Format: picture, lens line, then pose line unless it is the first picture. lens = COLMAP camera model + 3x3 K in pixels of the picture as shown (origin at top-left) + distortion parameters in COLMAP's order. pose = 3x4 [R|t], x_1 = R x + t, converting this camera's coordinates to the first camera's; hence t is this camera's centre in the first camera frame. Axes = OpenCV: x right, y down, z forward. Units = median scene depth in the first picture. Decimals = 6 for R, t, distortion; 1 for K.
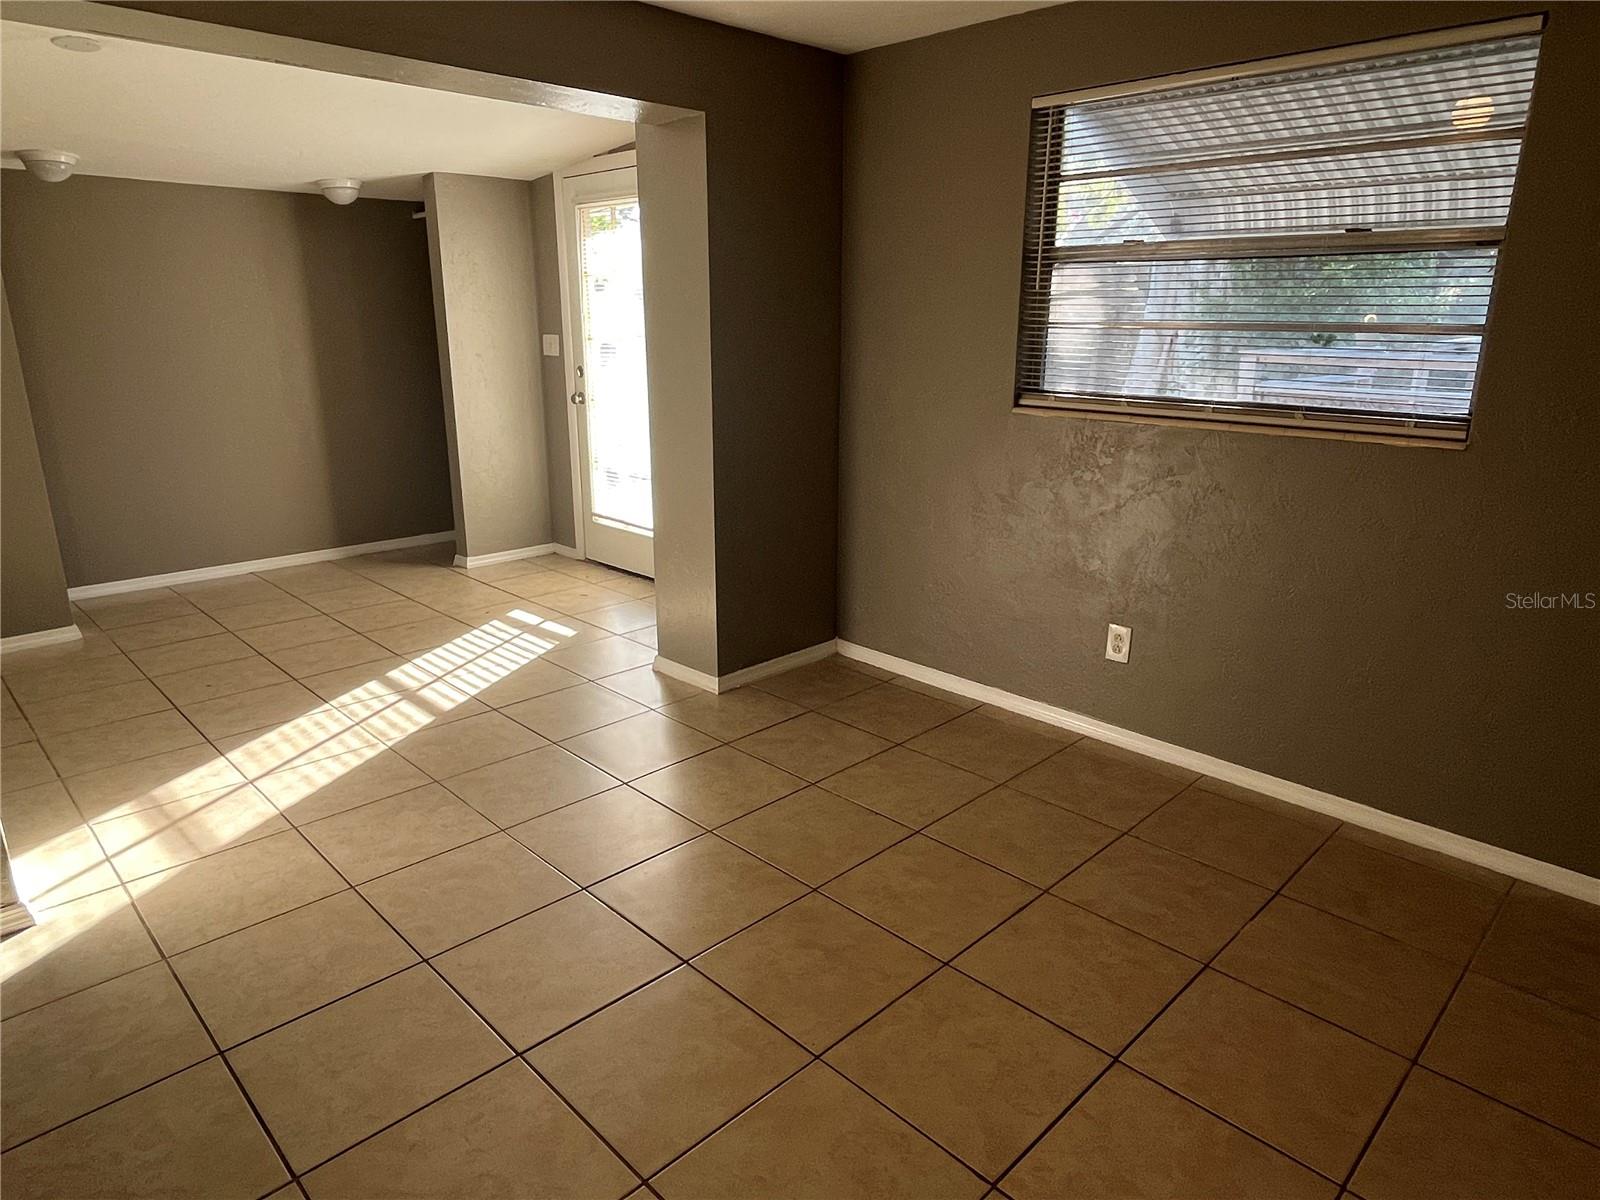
lens RADIAL K [[981.1, 0, 801.0], [0, 981.1, 600.5], [0, 0, 1]] dist [0.000022, 0.000146]
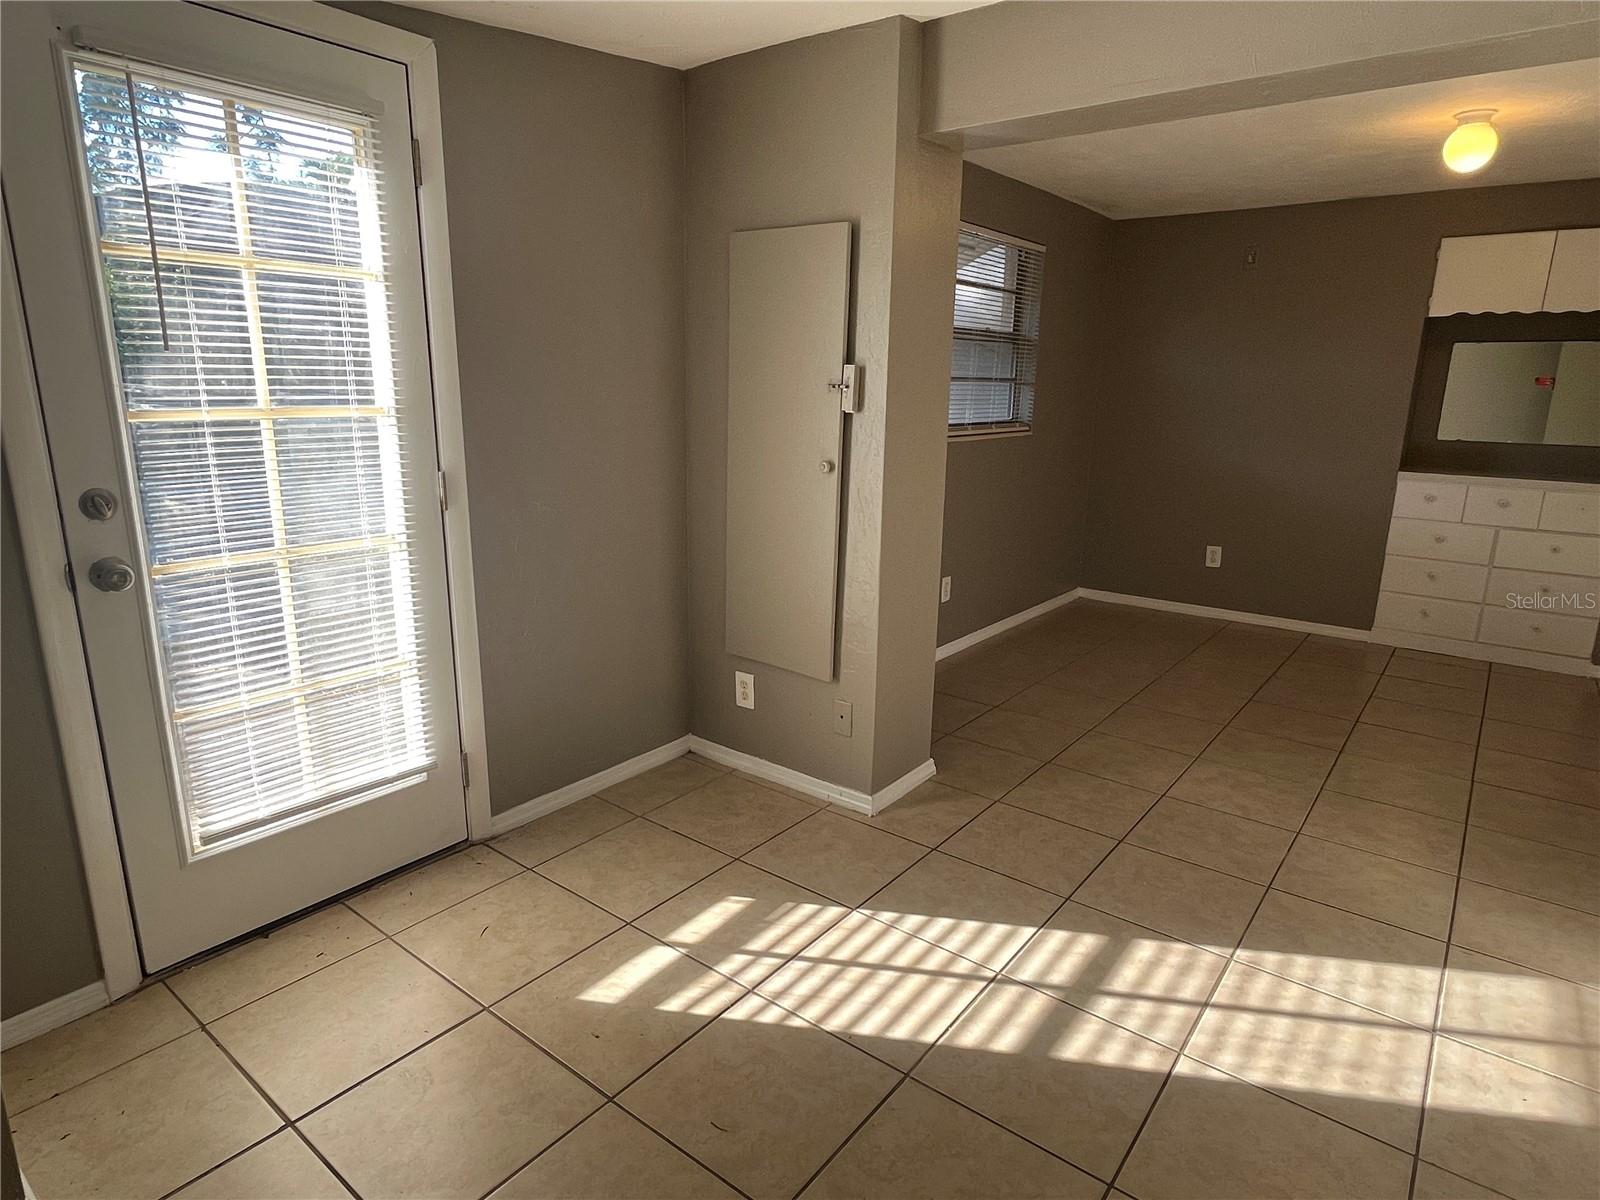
lens RADIAL K [[901.9, 0, 795.9], [0, 901.9, 605.2], [0, 0, 1]] dist [-0.006621, -0.001623]
pose [[-0.114498, -0.246917, 0.962248, -0.859433], [0.262429, 0.926693, 0.269020, -0.320589], [-0.958134, 0.283324, -0.041307, 1.131707]]
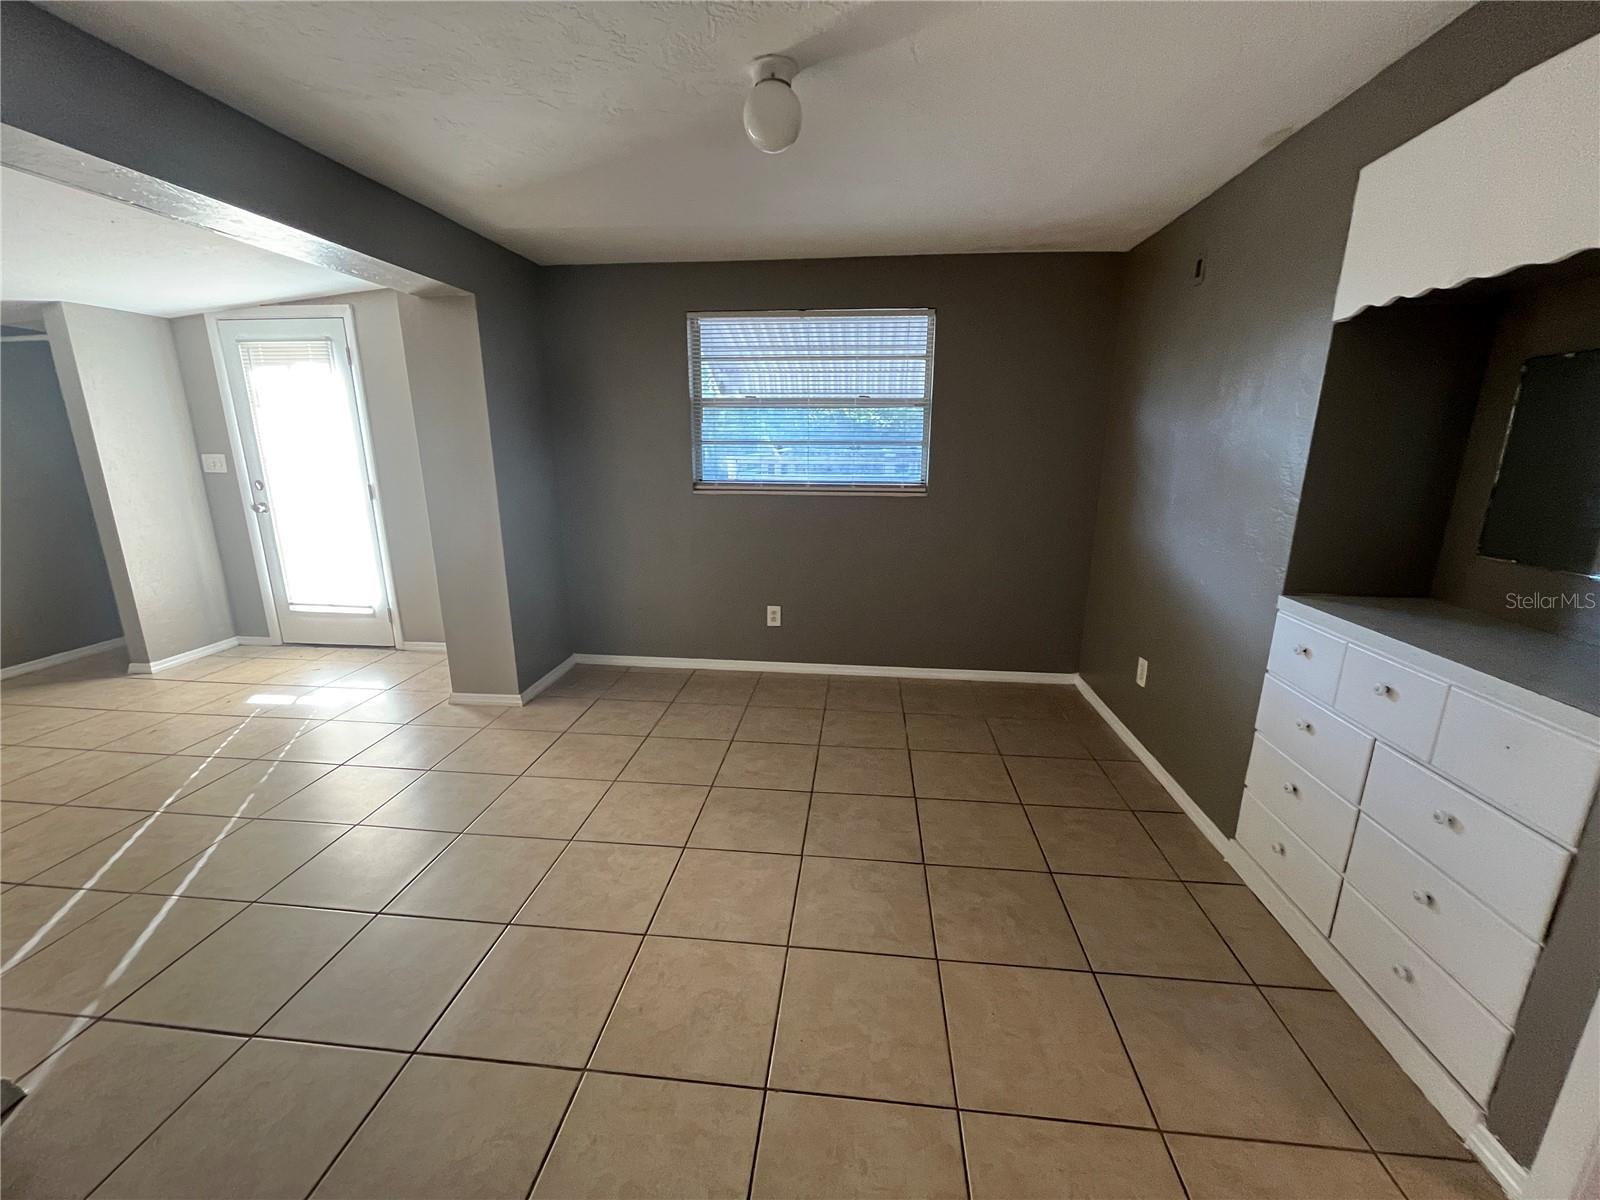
lens RADIAL K [[641.8, 0, 806.2], [0, 641.8, 597.4], [0, 0, 1]] dist [-0.007675, 0.000077]
pose [[0.770817, -0.155292, 0.617840, -0.312146], [0.176856, 0.983876, 0.026648, -0.009964], [-0.612016, 0.088728, 0.785853, 0.024342]]
